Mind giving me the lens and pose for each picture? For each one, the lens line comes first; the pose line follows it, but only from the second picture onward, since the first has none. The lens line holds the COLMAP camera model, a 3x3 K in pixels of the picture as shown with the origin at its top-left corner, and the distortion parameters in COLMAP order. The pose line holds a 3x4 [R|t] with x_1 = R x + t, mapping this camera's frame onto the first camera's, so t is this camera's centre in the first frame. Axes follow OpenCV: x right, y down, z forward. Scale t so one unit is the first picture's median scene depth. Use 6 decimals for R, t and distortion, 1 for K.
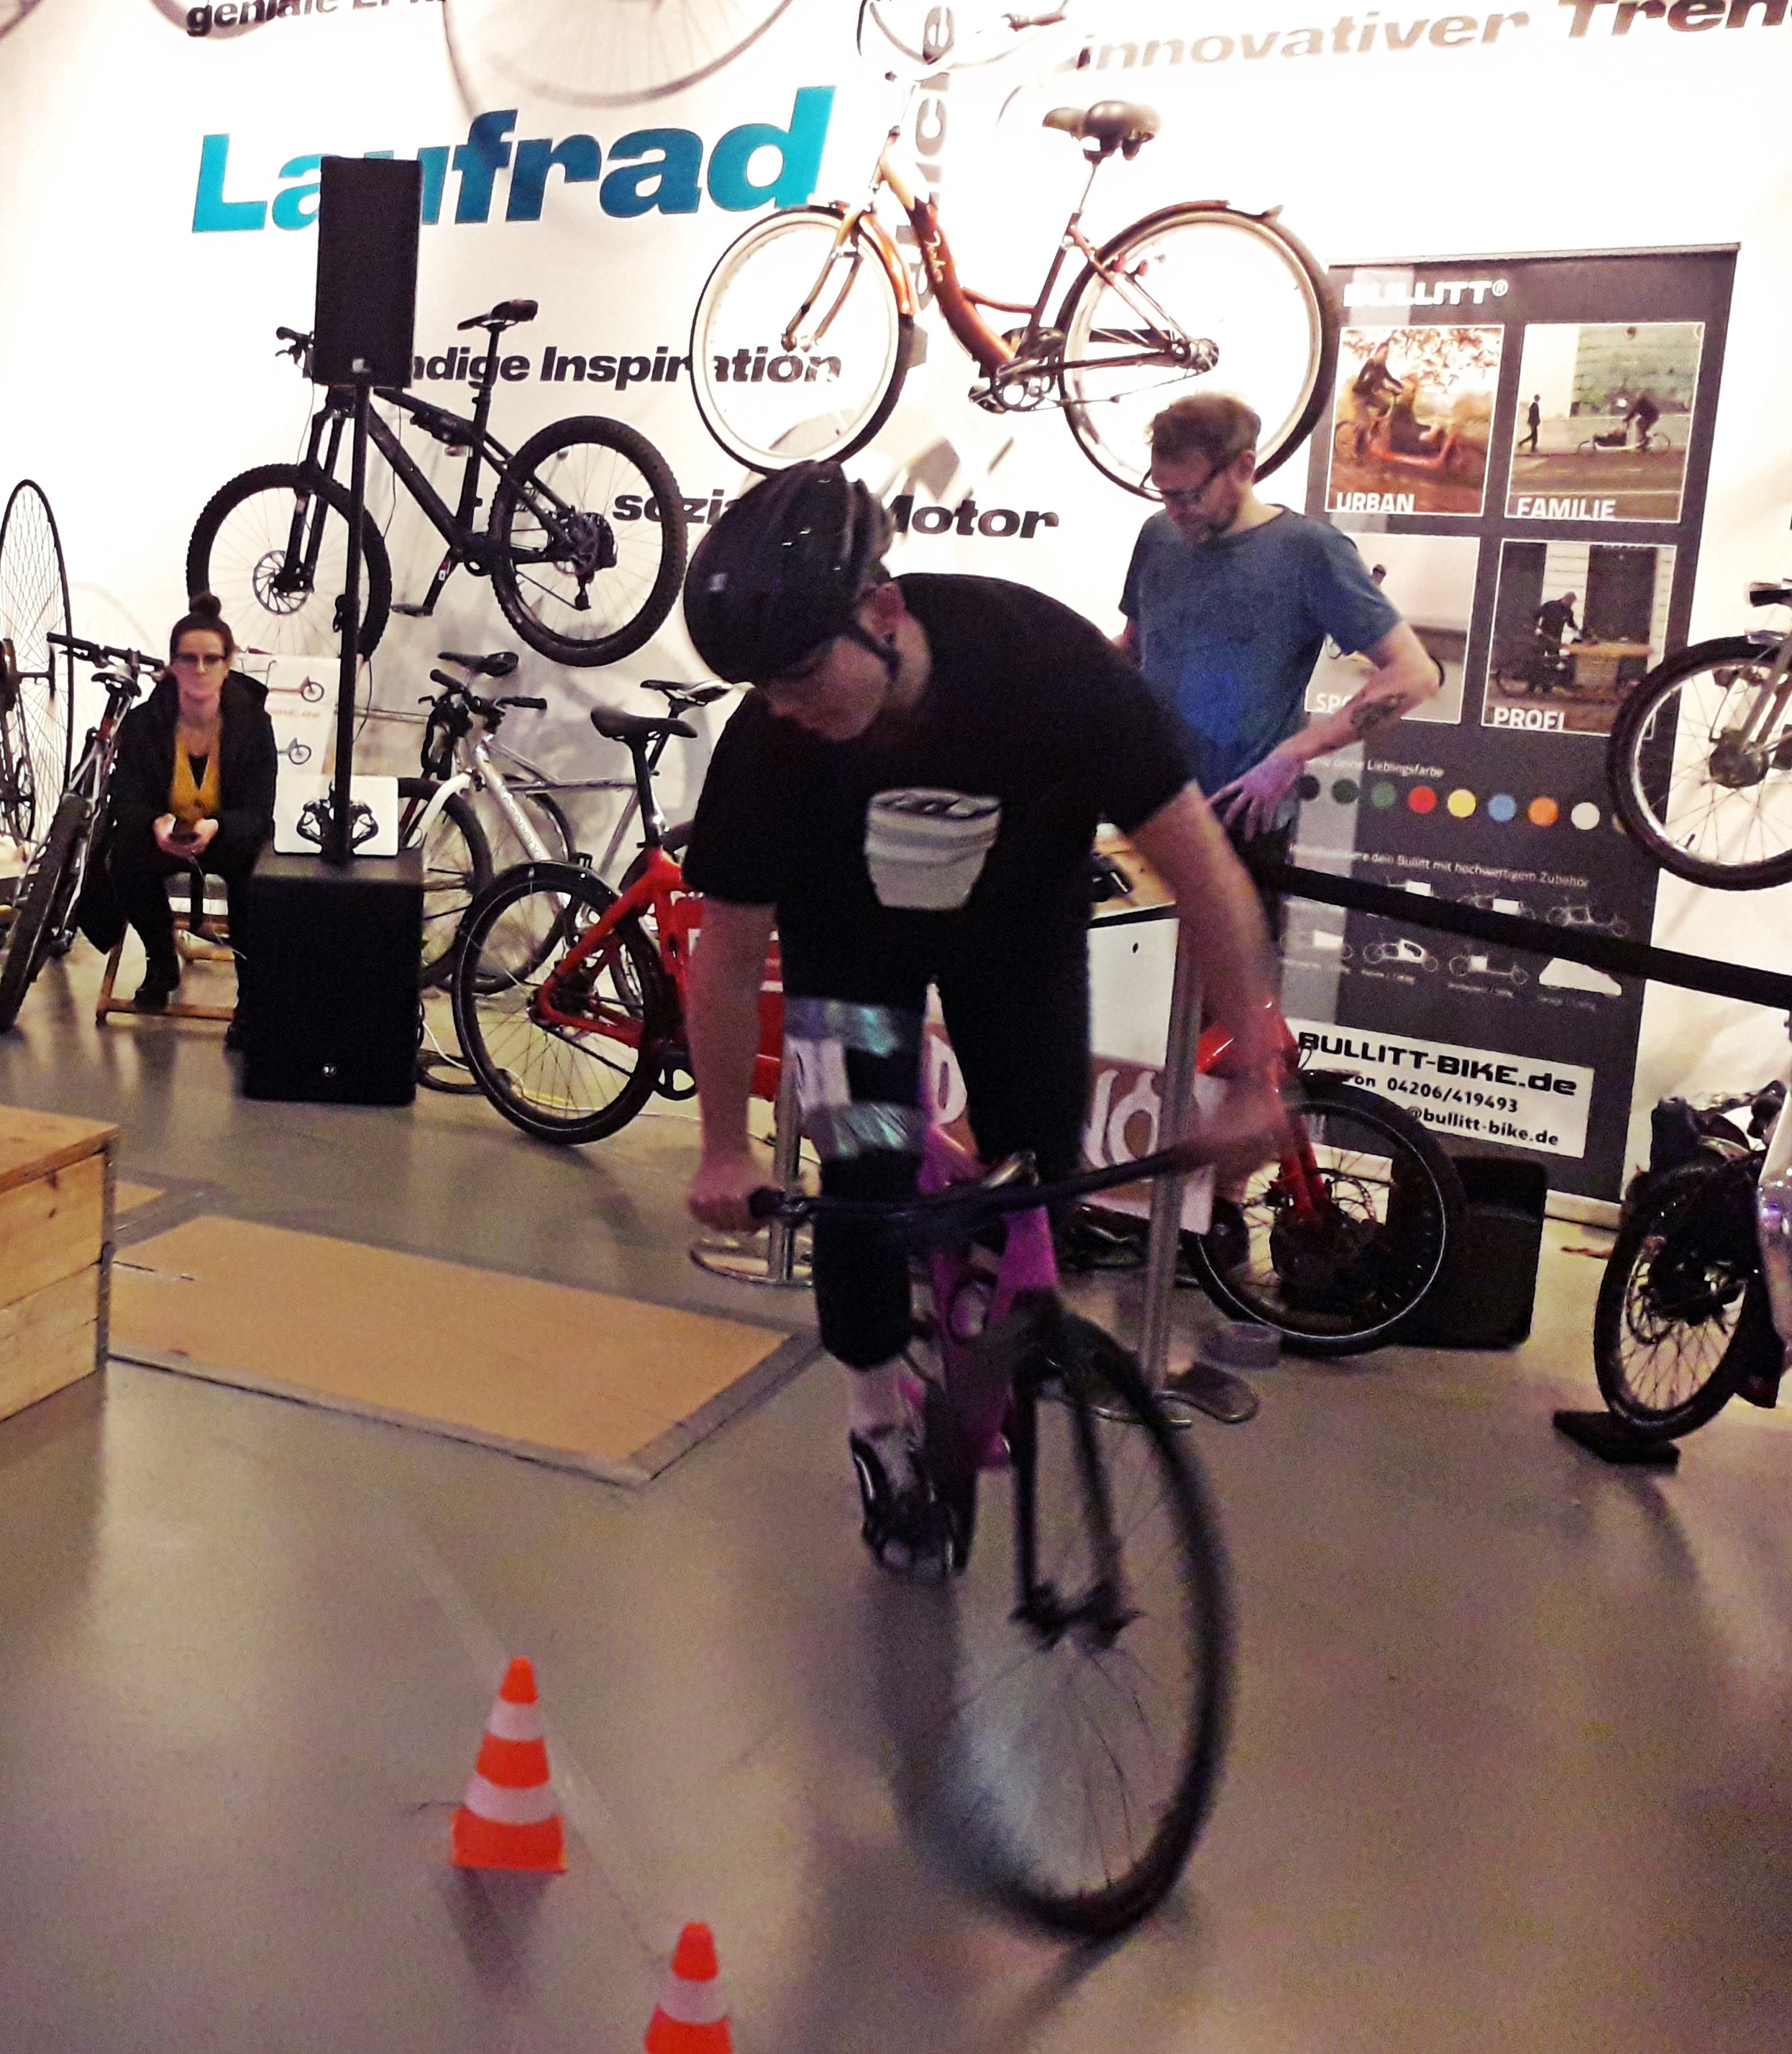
lens RADIAL K [[2391.2, 0, 896.6], [0, 2391.2, 1027.6], [0, 0, 1]] dist [0.009440, 0.000000]
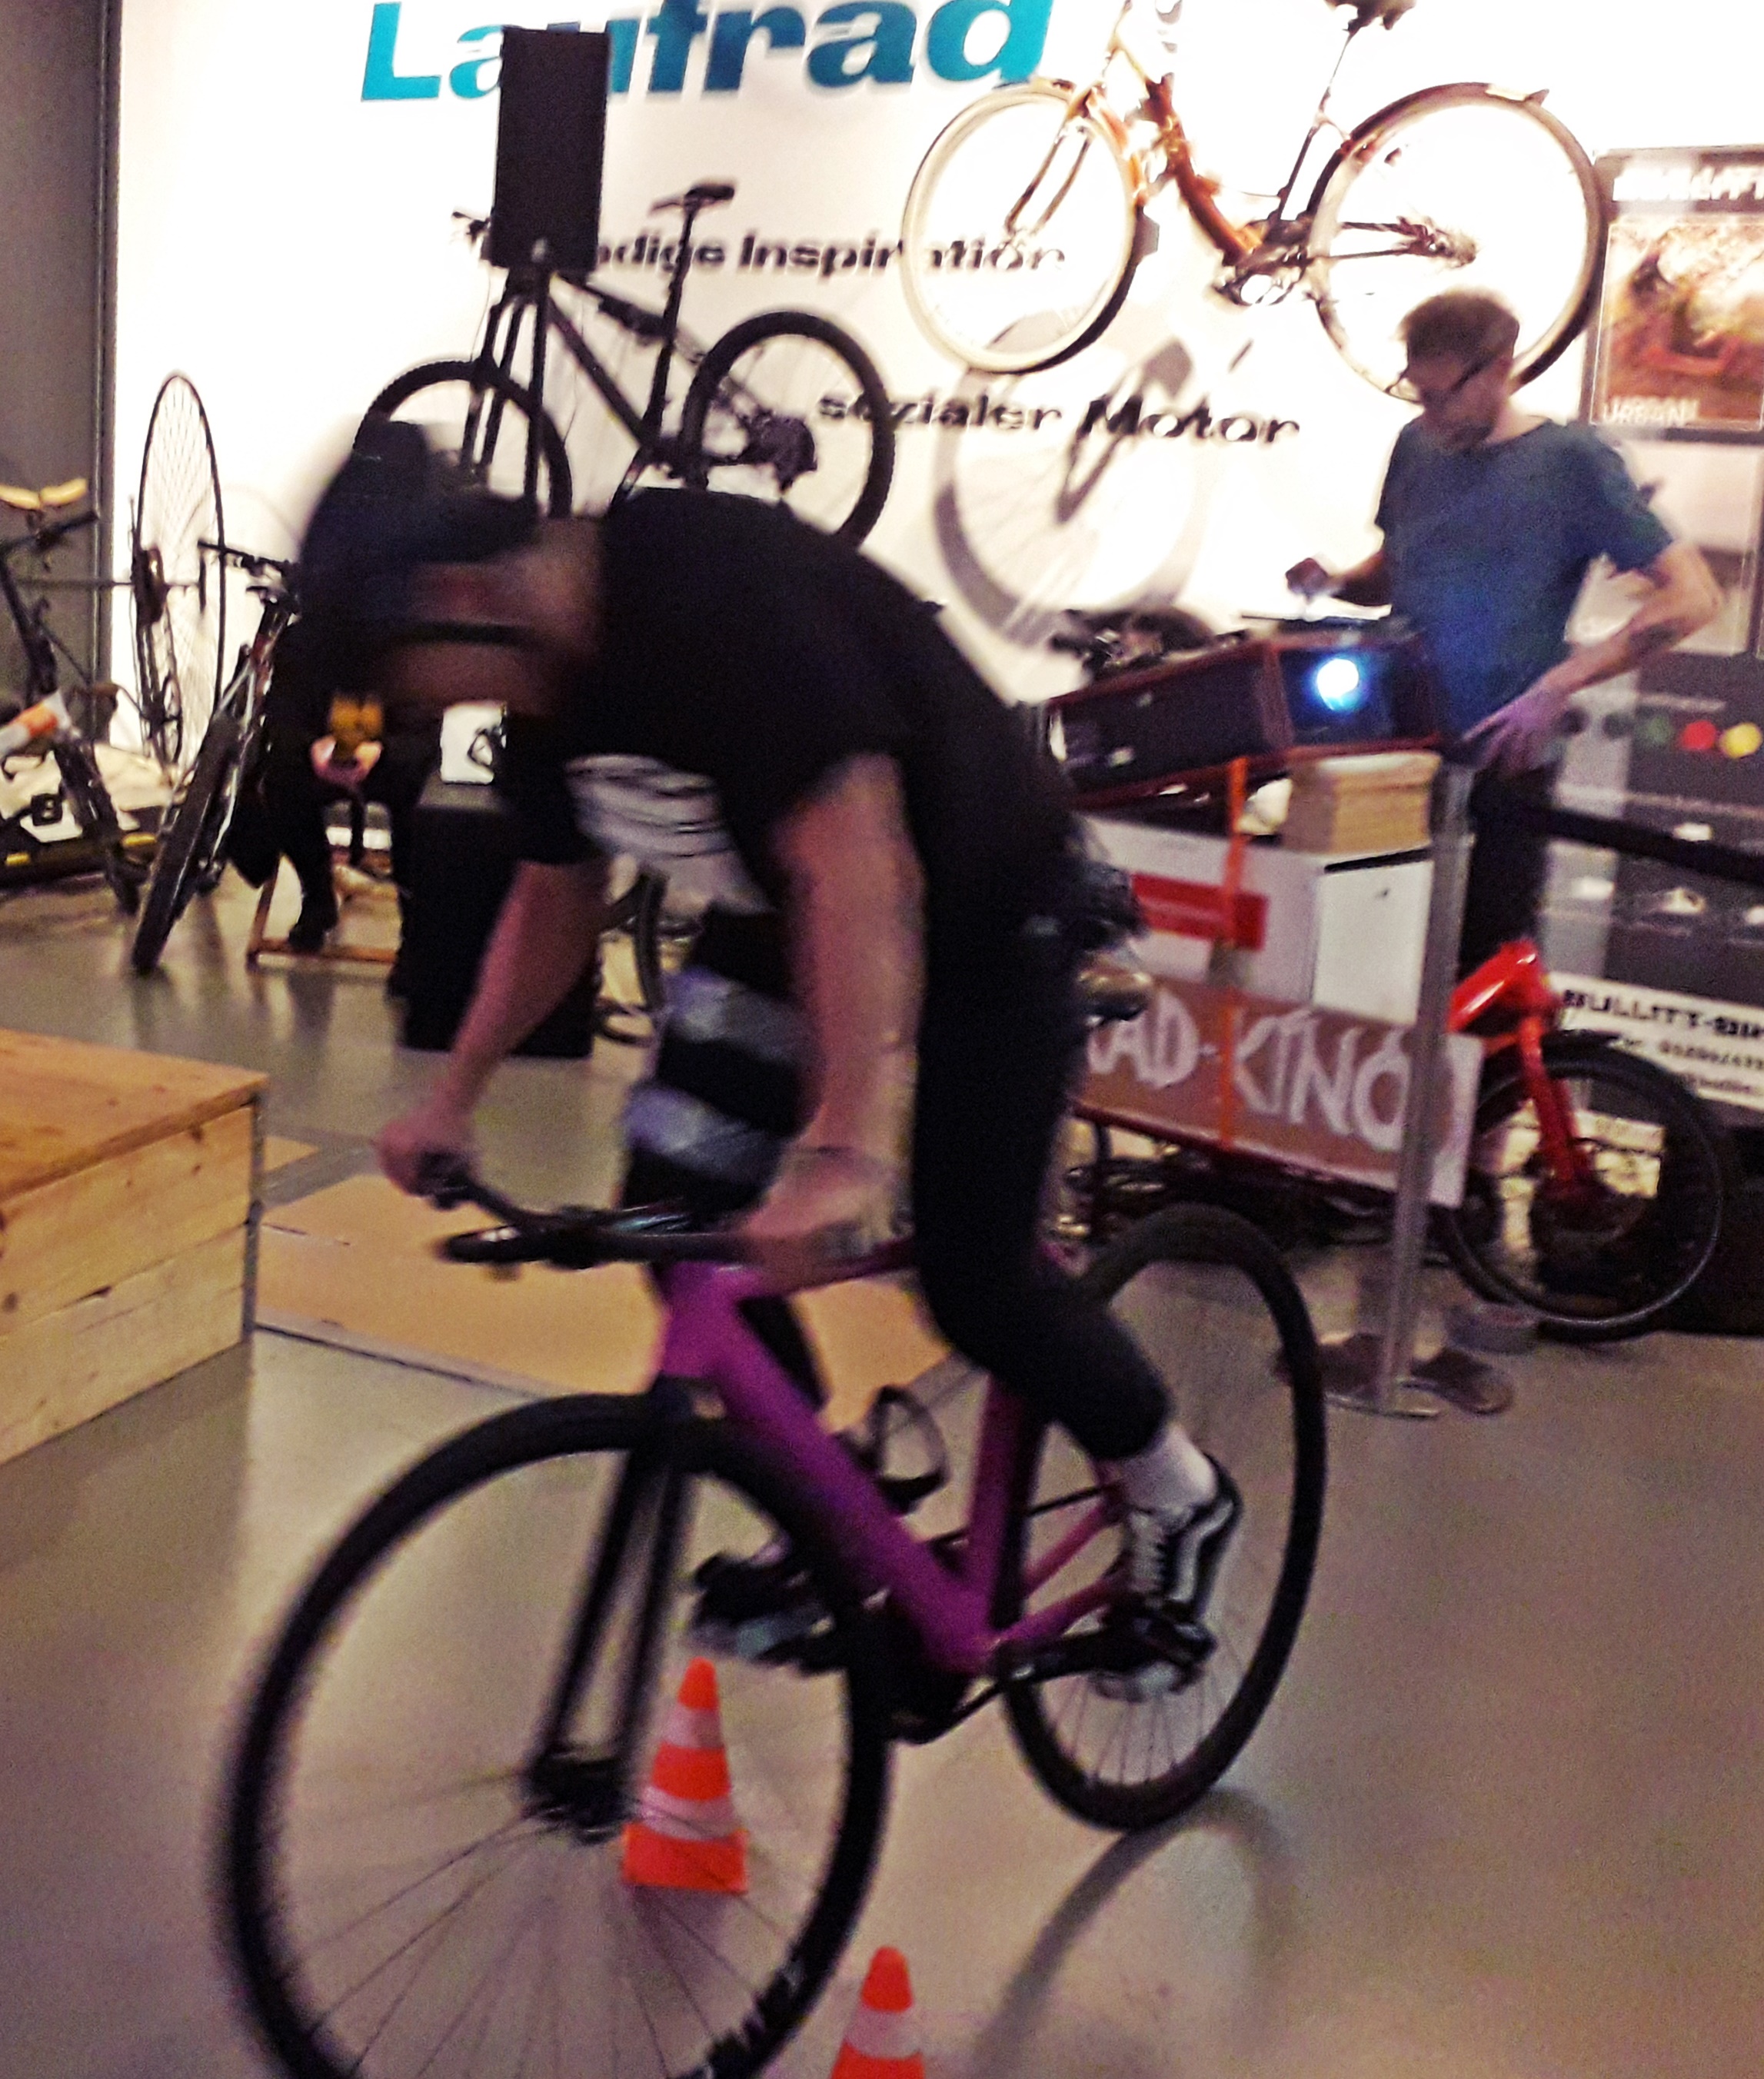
lens RADIAL K [[1864.9, 0, 880.9], [0, 1864.9, 1037.2], [0, 0, 1]] dist [0.006677, -0.000981]
pose [[0.999920, 0.011980, 0.004164, -0.093888], [-0.011995, 0.999922, 0.003601, 0.020922], [-0.004121, -0.003651, 0.999985, 0.283821]]
